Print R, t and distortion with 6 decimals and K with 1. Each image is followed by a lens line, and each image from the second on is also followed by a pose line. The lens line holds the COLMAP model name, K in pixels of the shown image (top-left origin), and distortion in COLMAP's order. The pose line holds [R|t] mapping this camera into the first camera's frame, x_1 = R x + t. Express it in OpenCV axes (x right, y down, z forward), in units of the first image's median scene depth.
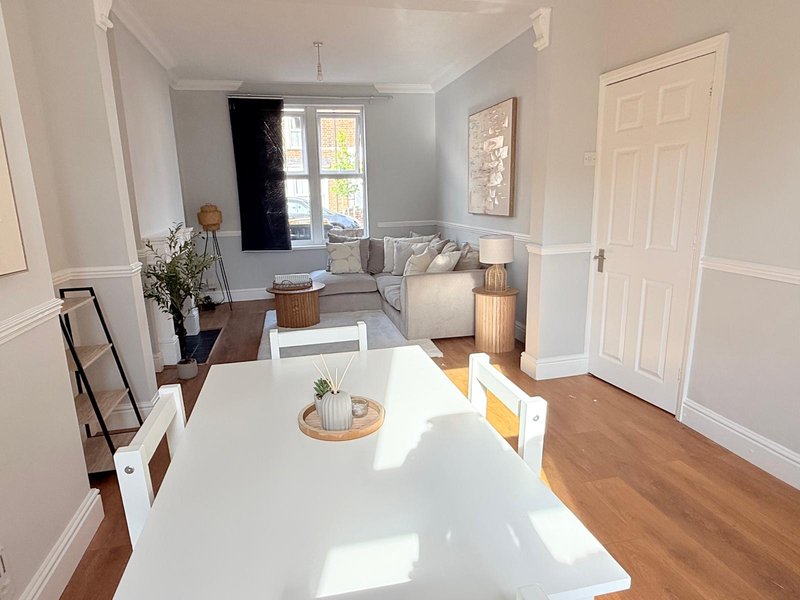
lens RADIAL K [[476.1, 0, 390.4], [0, 476.1, 311.2], [0, 0, 1]] dist [-0.021803, 0.009748]
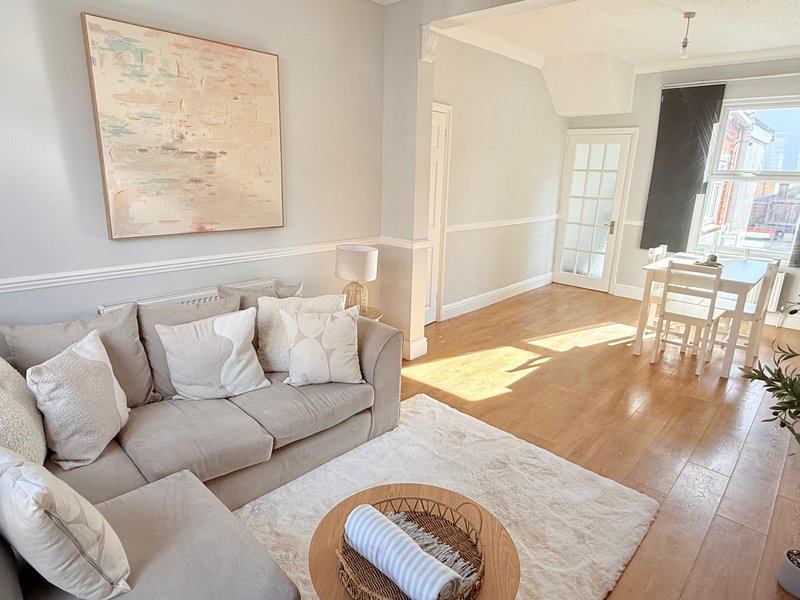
lens RADIAL K [[476.1, 0, 382.6], [0, 476.1, 303.8], [0, 0, 1]] dist [-0.021803, 0.009748]
pose [[-0.552959, -0.216715, 0.804532, -0.416067], [0.184879, 0.909600, 0.372086, -0.319061], [-0.812439, 0.354489, -0.462905, 1.202347]]
